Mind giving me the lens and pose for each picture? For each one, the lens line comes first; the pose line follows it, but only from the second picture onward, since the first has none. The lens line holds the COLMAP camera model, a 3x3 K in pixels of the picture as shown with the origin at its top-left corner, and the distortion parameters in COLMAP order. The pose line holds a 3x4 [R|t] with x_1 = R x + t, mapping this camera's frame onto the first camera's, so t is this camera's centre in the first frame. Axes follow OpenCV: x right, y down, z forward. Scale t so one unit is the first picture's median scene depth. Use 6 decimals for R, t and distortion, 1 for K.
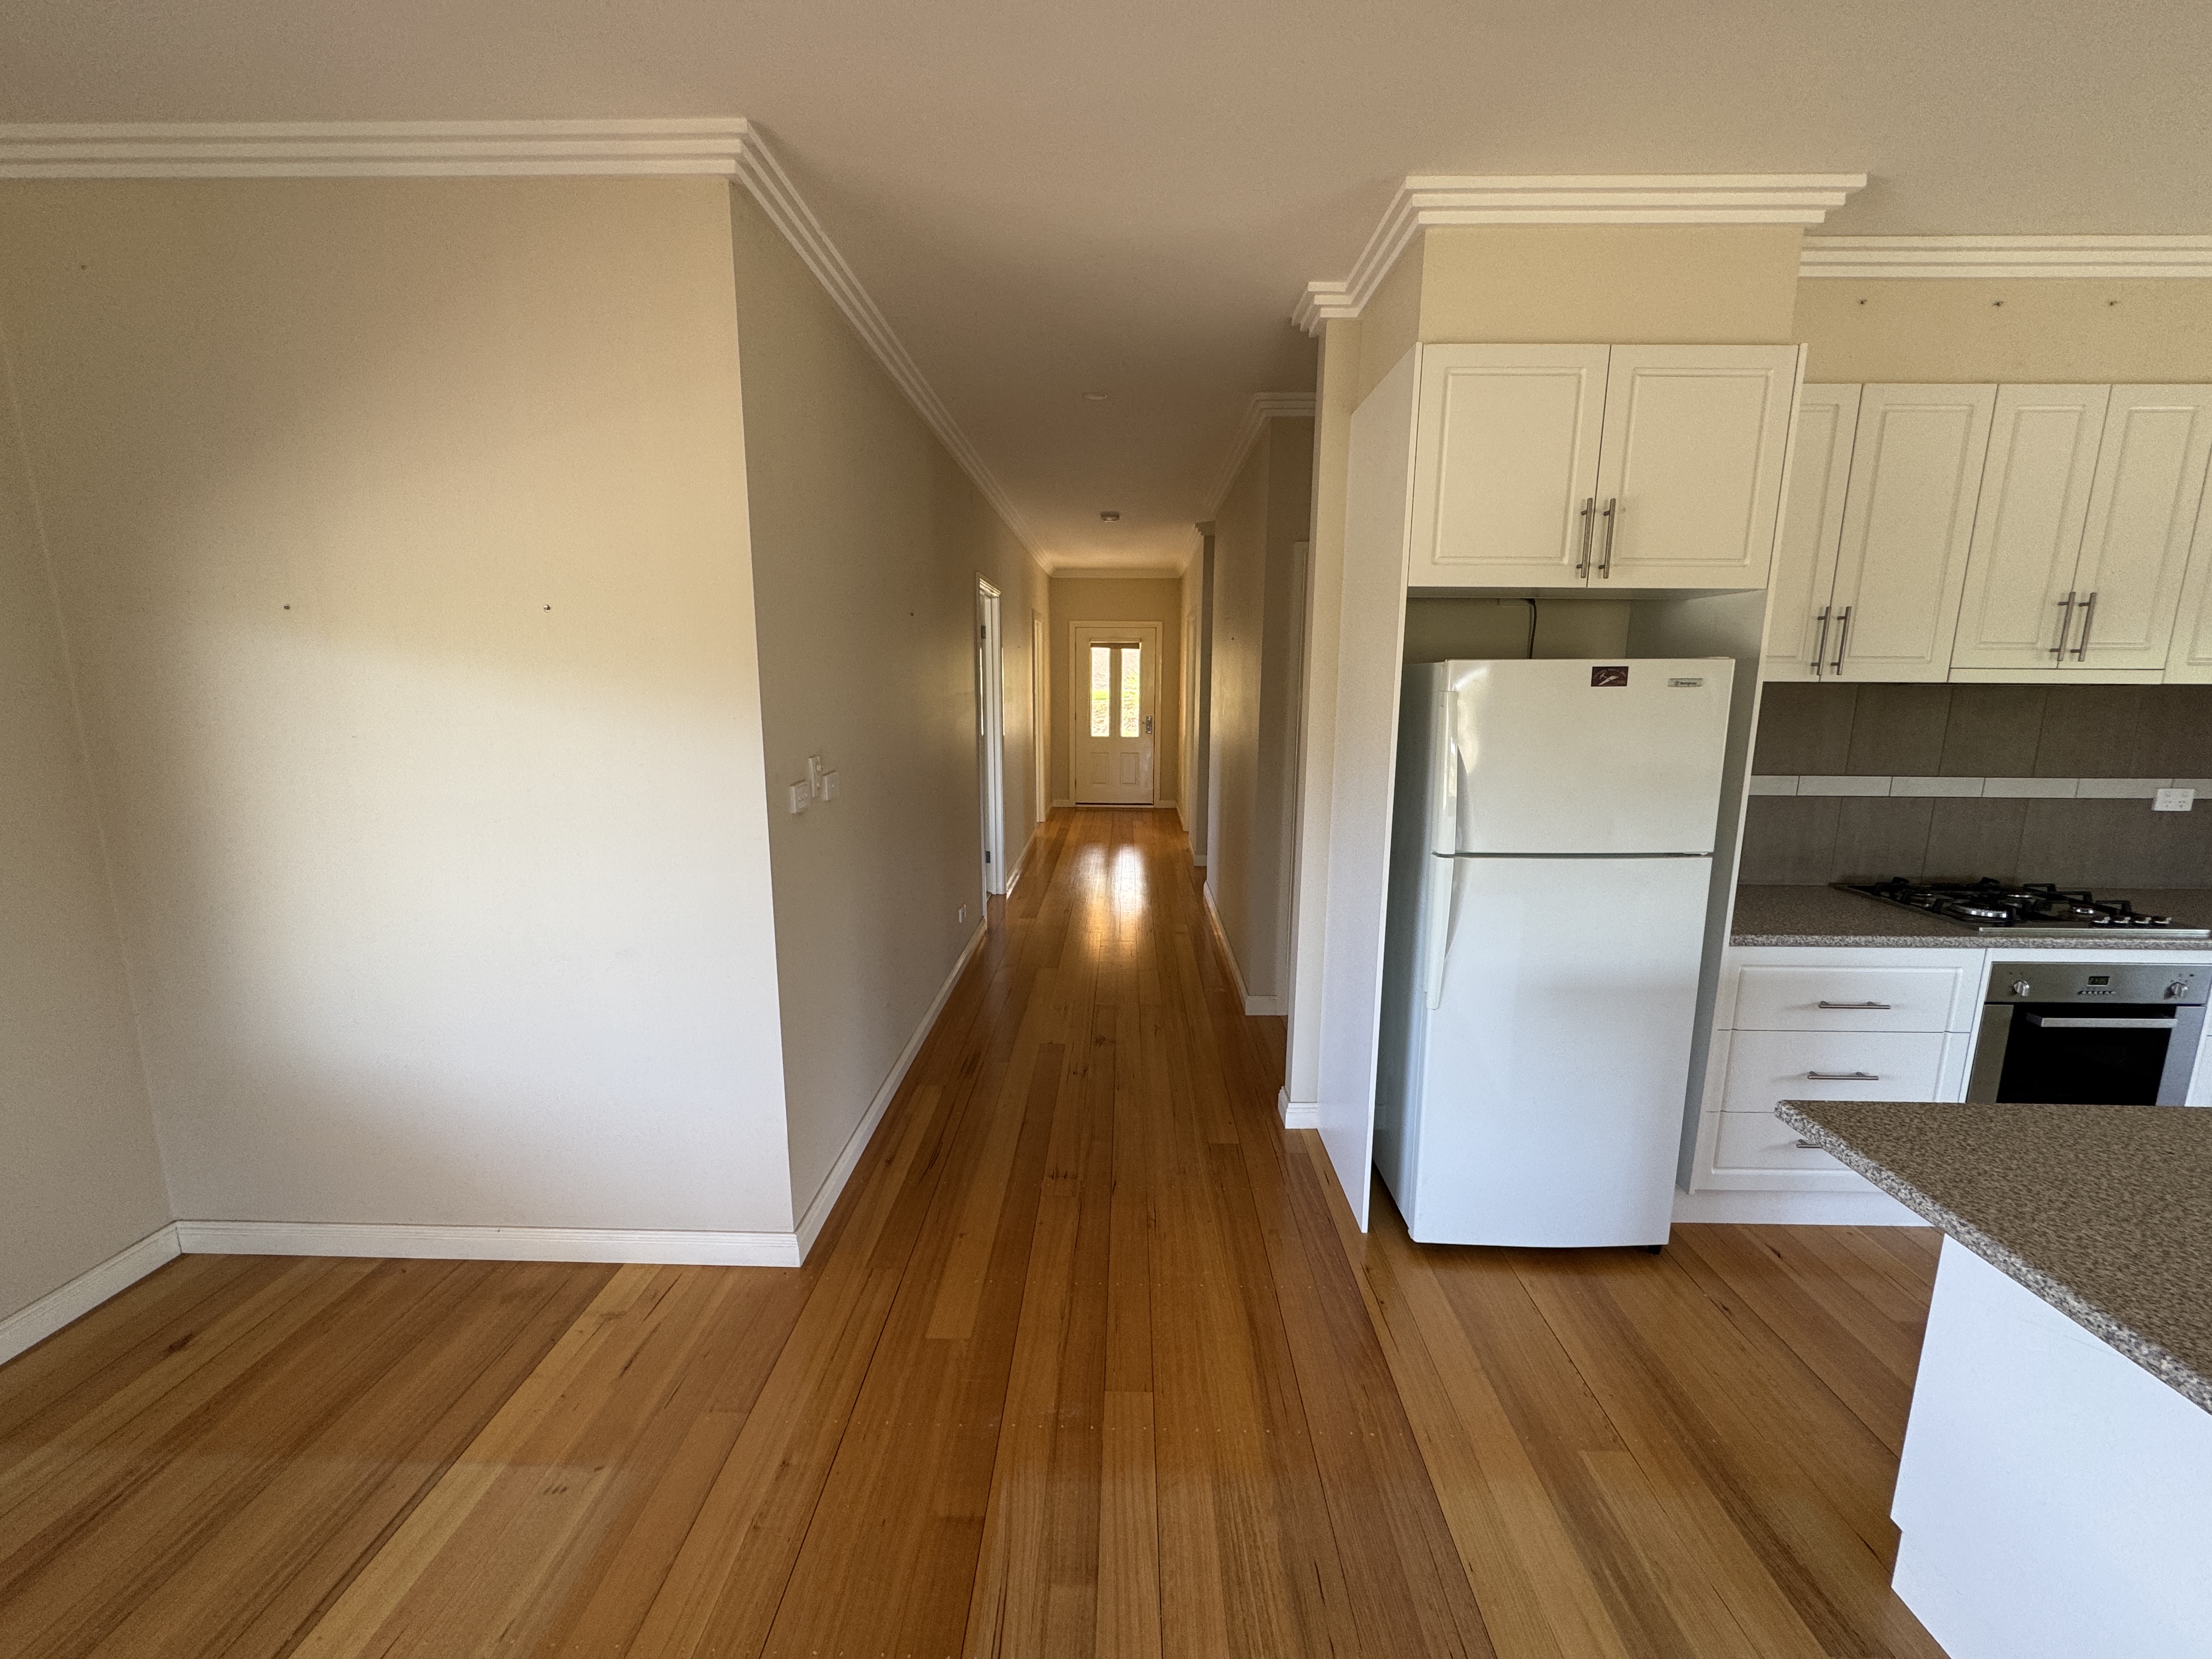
lens RADIAL K [[882.0, 0, 1107.4], [0, 882.0, 828.4], [0, 0, 1]] dist [-0.003160, 0.000689]
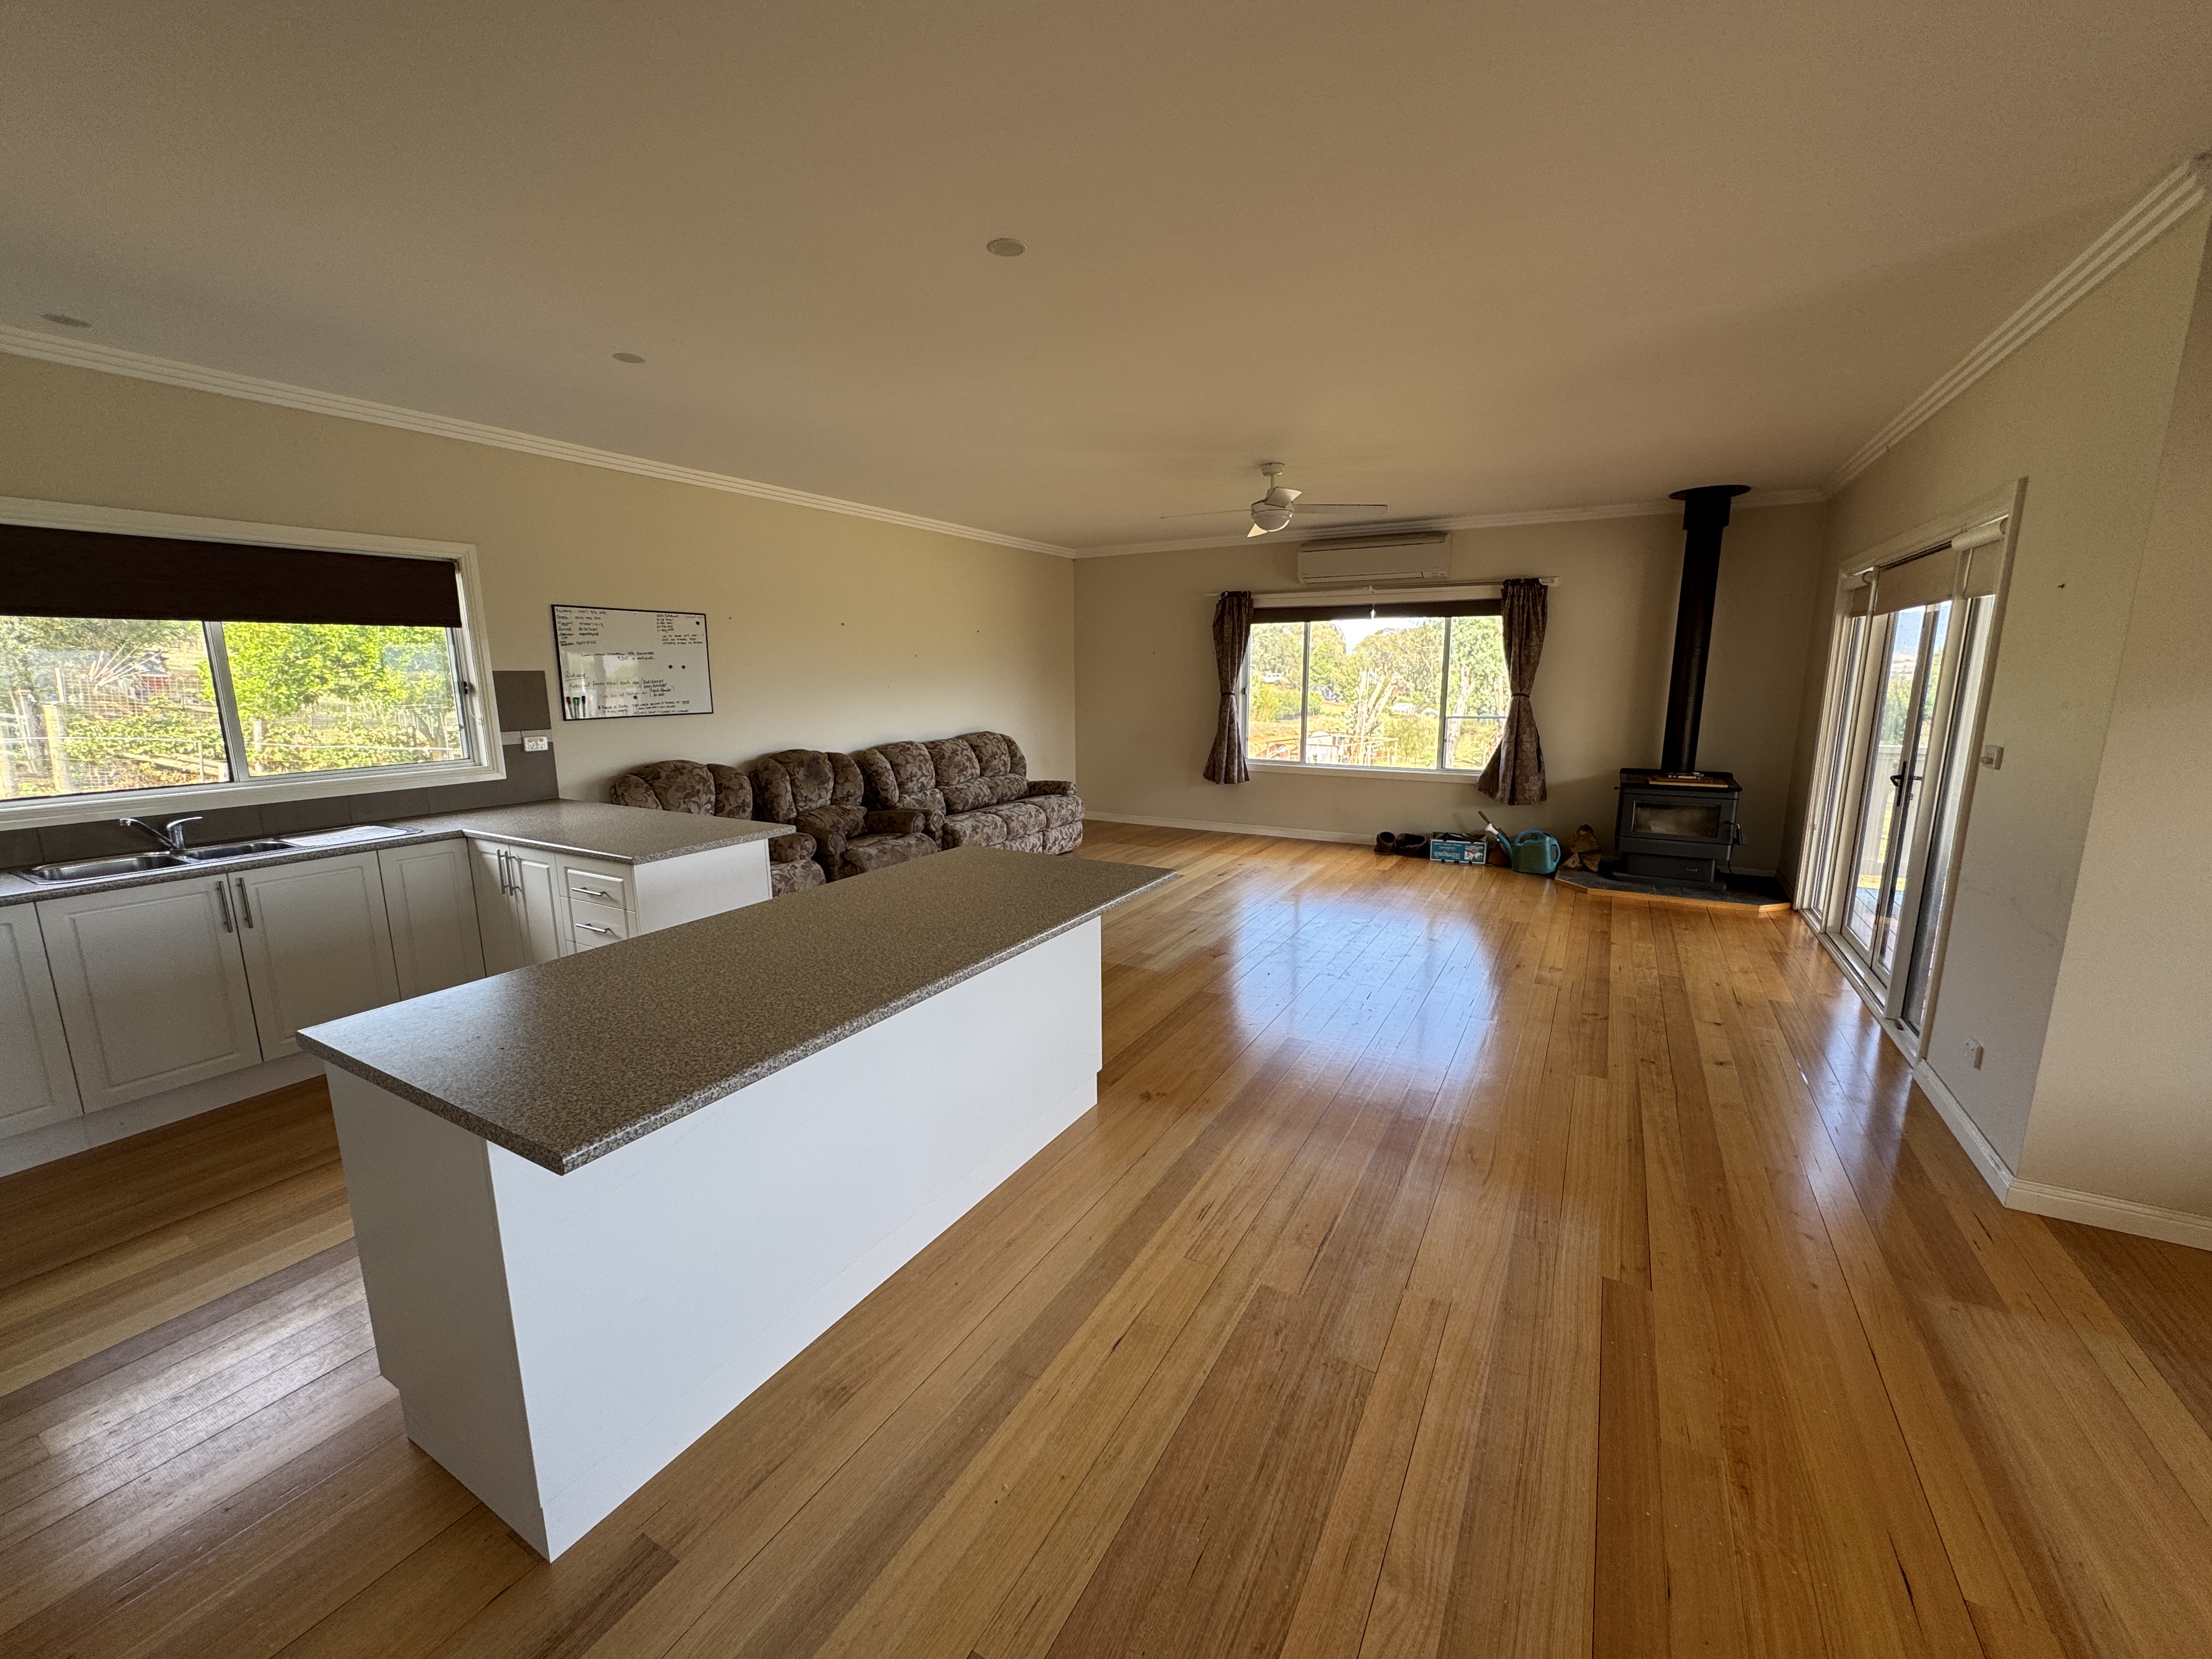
lens RADIAL K [[882.0, 0, 1104.6], [0, 882.0, 833.1], [0, 0, 1]] dist [-0.003160, 0.000689]
pose [[-0.879202, -0.087094, 0.468421, -0.042825], [0.084711, 0.938911, 0.333571, -0.131980], [-0.468858, 0.332957, -0.818115, 0.789524]]
